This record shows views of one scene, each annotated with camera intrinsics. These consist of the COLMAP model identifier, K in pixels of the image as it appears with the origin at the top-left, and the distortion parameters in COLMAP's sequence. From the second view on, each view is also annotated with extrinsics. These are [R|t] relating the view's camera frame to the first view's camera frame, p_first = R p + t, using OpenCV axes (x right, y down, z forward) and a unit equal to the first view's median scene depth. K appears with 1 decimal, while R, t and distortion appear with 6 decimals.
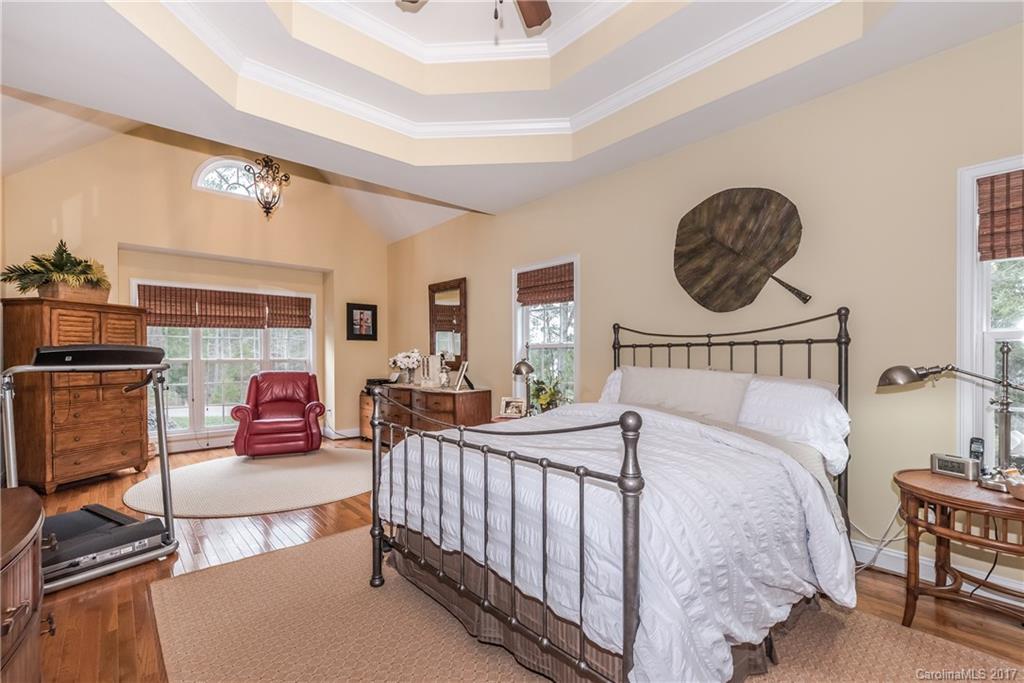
lens RADIAL K [[448.1, 0, 514.7], [0, 448.1, 361.5], [0, 0, 1]] dist [-0.000900, 0.001250]
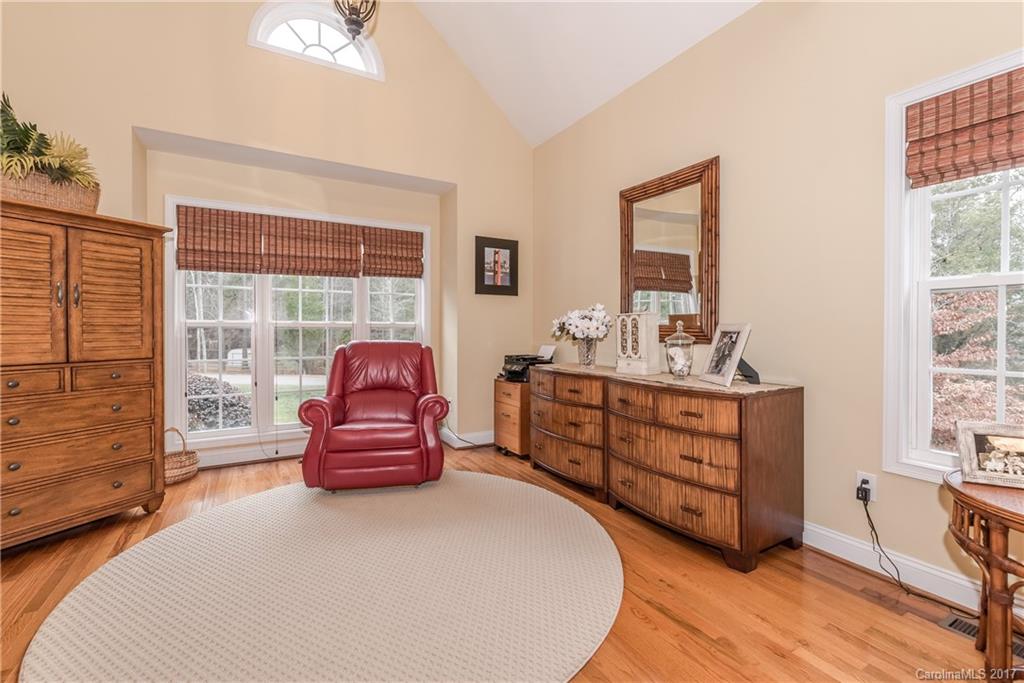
lens RADIAL K [[448.1, 0, 512.5], [0, 448.1, 337.4], [0, 0, 1]] dist [-0.000900, 0.001250]
pose [[0.978192, 0.007864, -0.207553, -0.217038], [-0.006461, 0.999951, 0.007439, 0.011158], [0.207601, -0.005936, 0.978196, 0.438275]]
